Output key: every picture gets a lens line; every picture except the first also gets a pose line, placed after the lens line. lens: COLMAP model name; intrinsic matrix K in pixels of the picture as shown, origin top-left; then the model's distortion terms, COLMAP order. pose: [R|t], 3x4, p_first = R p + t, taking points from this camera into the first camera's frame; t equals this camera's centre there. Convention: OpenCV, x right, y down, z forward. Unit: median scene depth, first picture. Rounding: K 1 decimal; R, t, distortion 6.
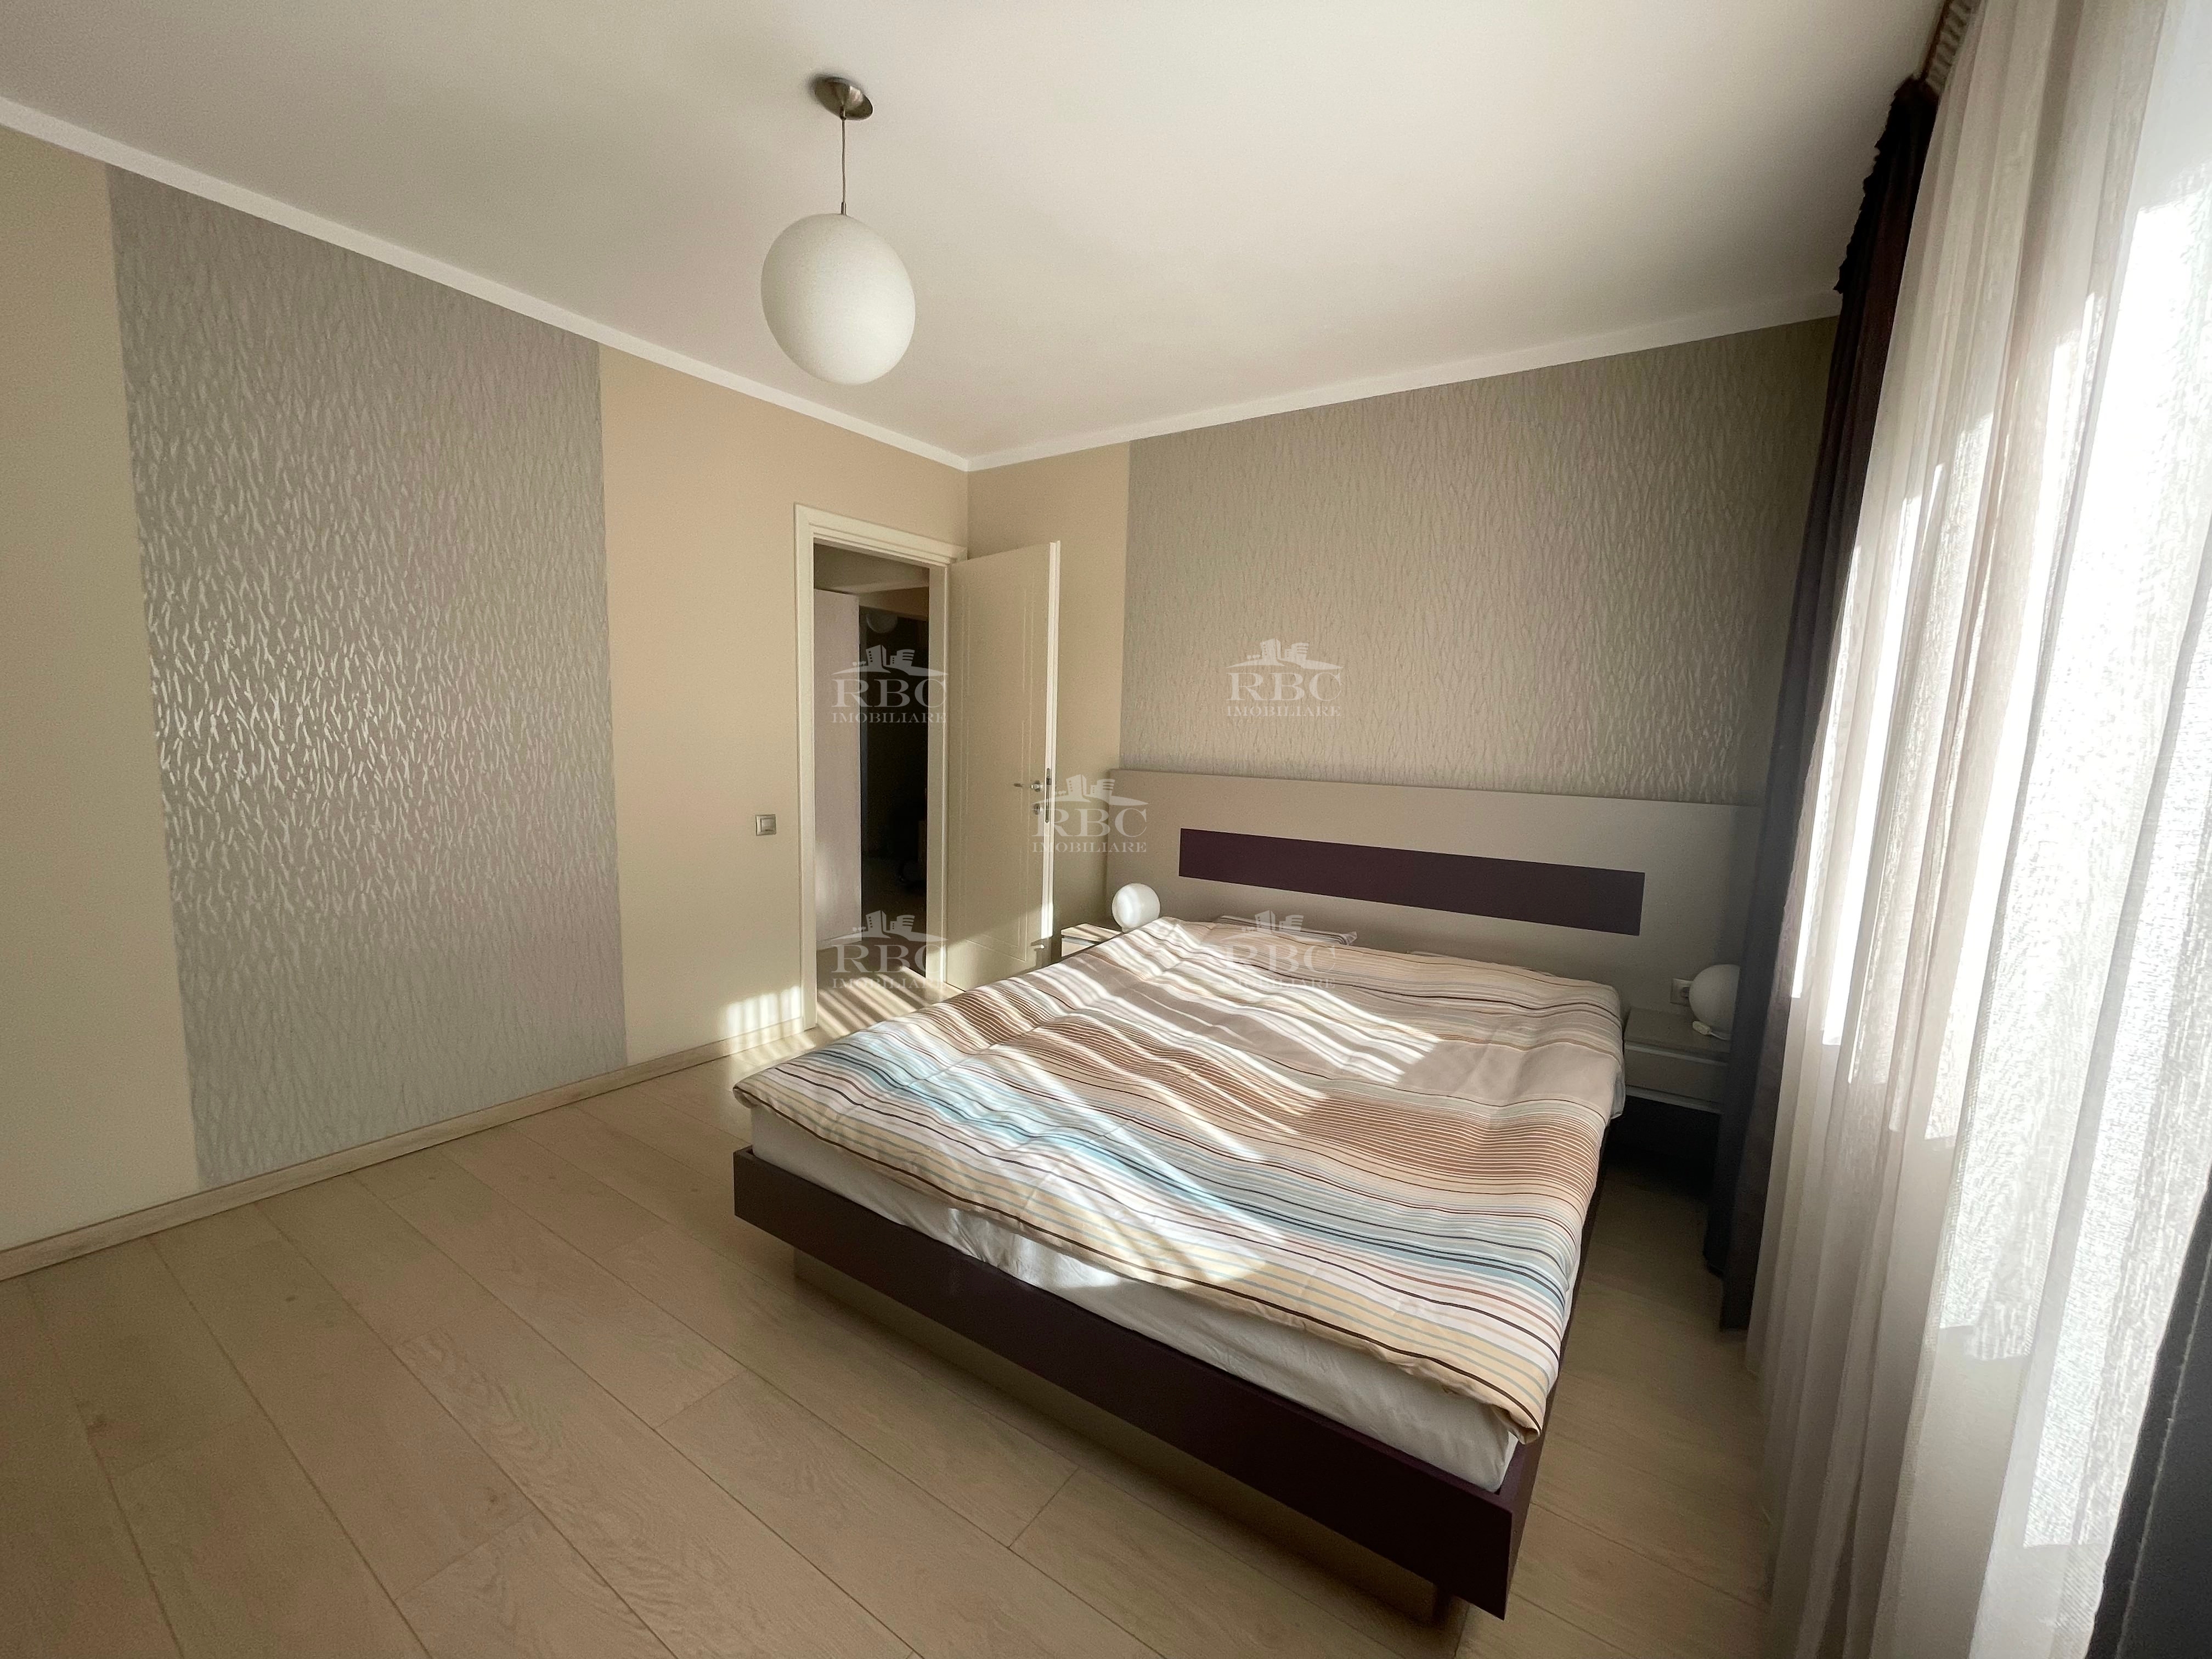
lens RADIAL K [[898.8, 0, 1110.4], [0, 898.8, 829.8], [0, 0, 1]] dist [-0.000261, -0.000094]
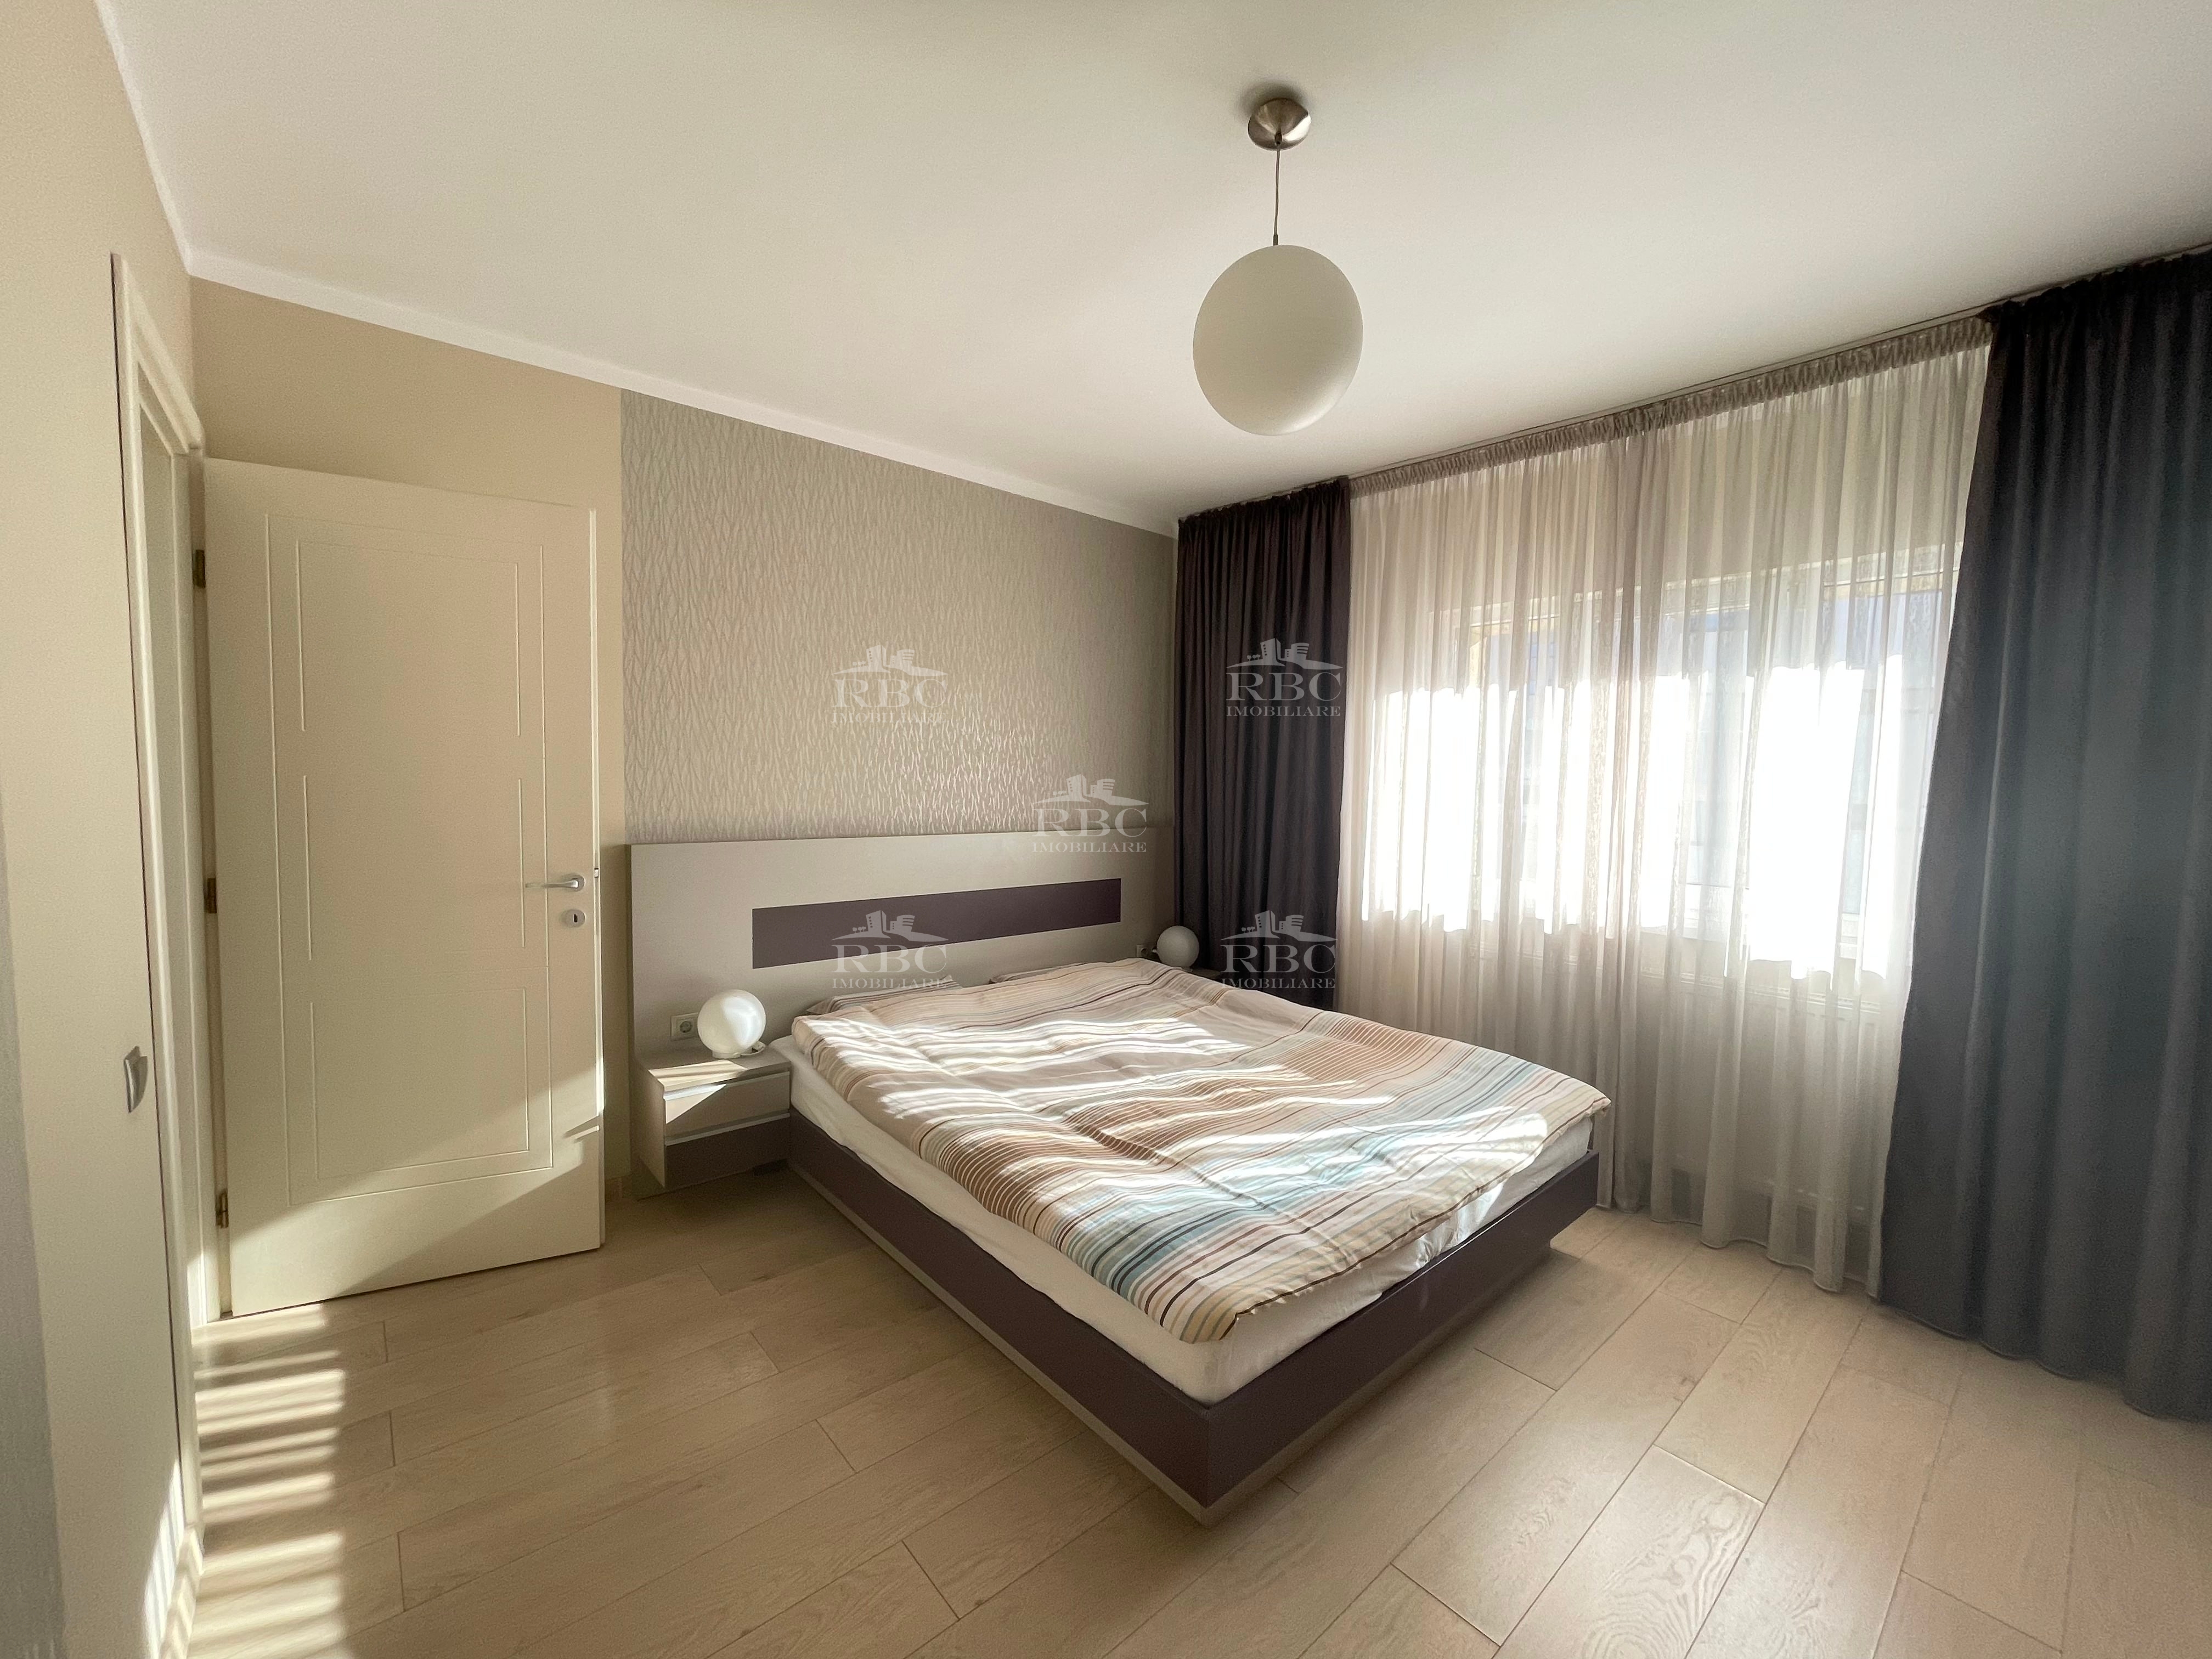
lens RADIAL K [[898.8, 0, 1110.4], [0, 898.8, 829.8], [0, 0, 1]] dist [-0.000261, -0.000094]
pose [[0.265901, -0.089844, 0.959804, -0.913739], [0.100805, 0.992780, 0.065004, -0.140984], [-0.958715, 0.079468, 0.273038, 0.702862]]
